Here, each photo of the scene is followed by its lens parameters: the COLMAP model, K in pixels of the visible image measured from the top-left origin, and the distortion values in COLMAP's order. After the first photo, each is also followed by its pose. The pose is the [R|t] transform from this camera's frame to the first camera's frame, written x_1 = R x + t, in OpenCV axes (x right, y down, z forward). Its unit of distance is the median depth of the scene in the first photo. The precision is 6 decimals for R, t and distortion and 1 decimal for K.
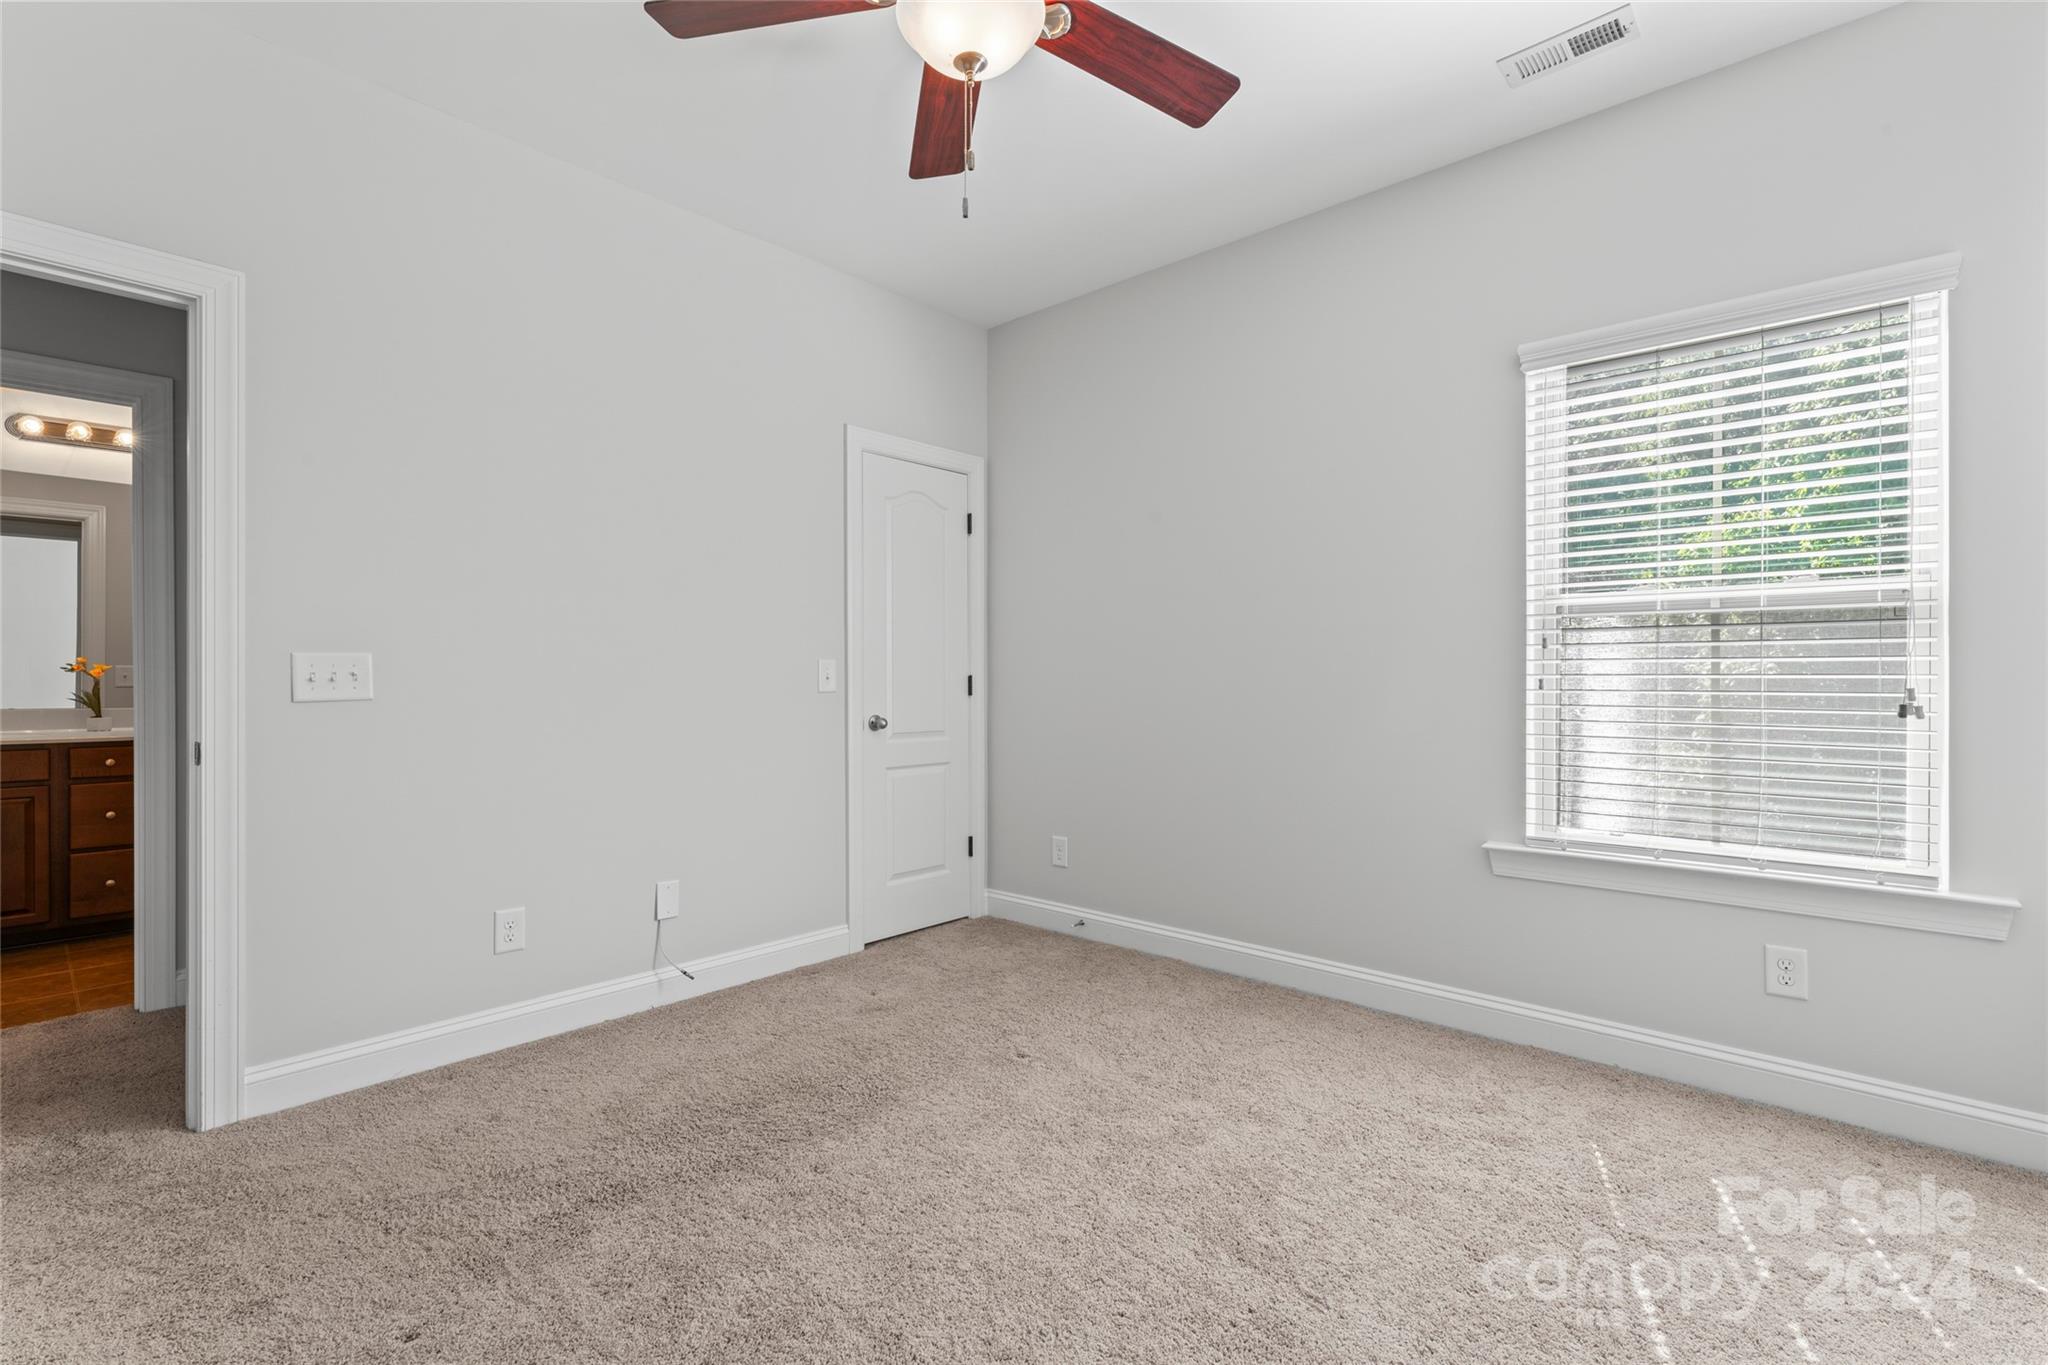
lens RADIAL K [[935.7, 0, 1011.0], [0, 935.7, 692.2], [0, 0, 1]] dist [0.000316, -0.000529]
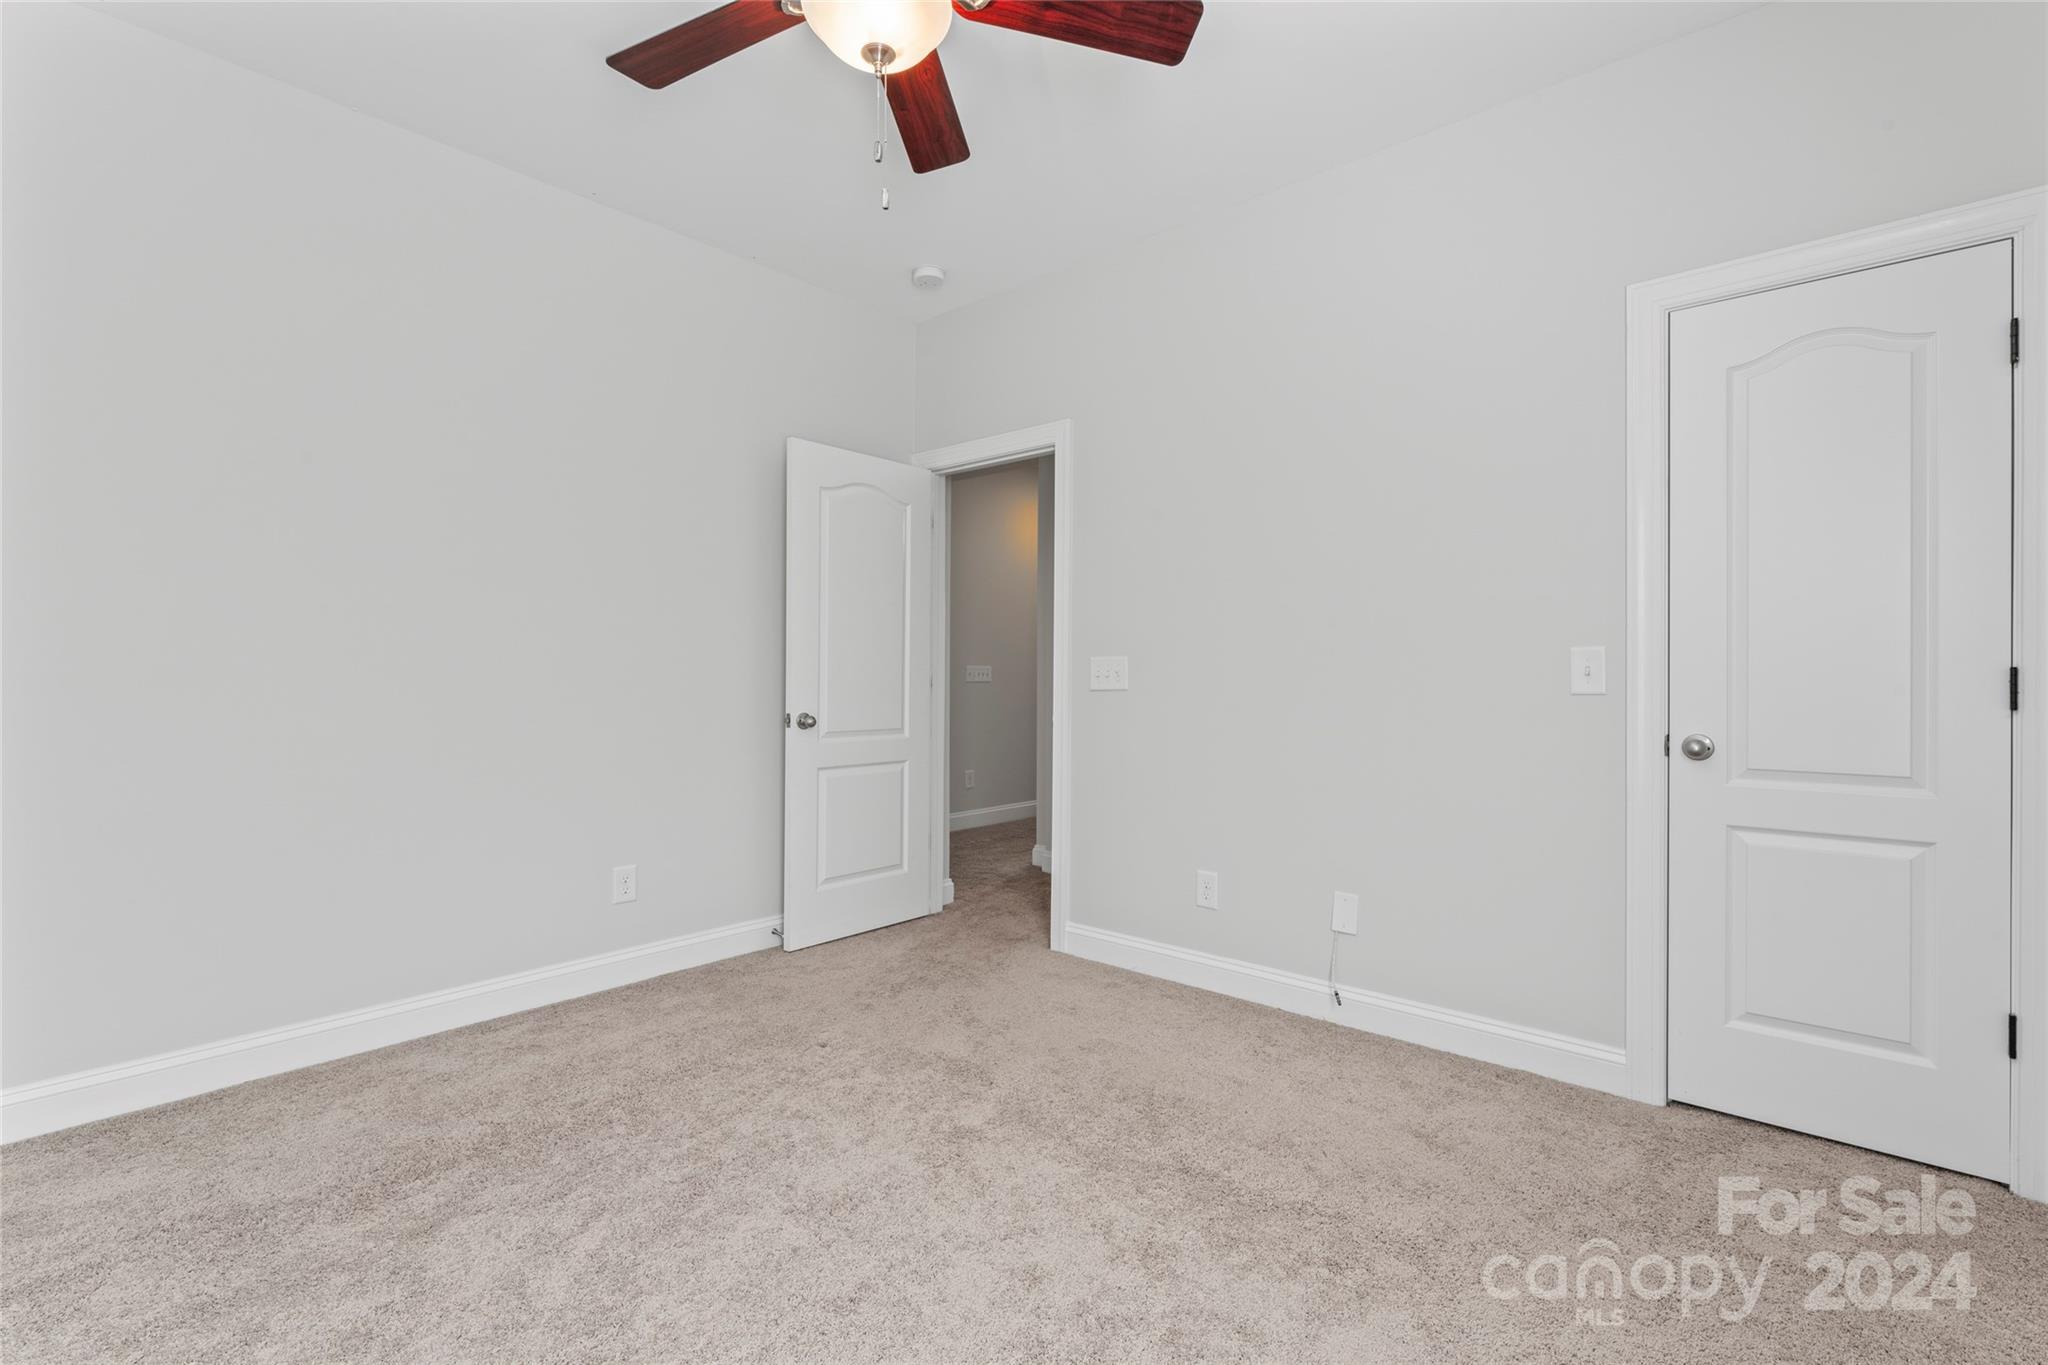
lens RADIAL K [[935.7, 0, 1023.8], [0, 935.7, 678.6], [0, 0, 1]] dist [0.000316, -0.000529]
pose [[-0.003321, 0.007790, -0.999964, 0.580590], [-0.008543, 0.999933, 0.007818, -0.015549], [0.999958, 0.008569, -0.003254, 0.706542]]
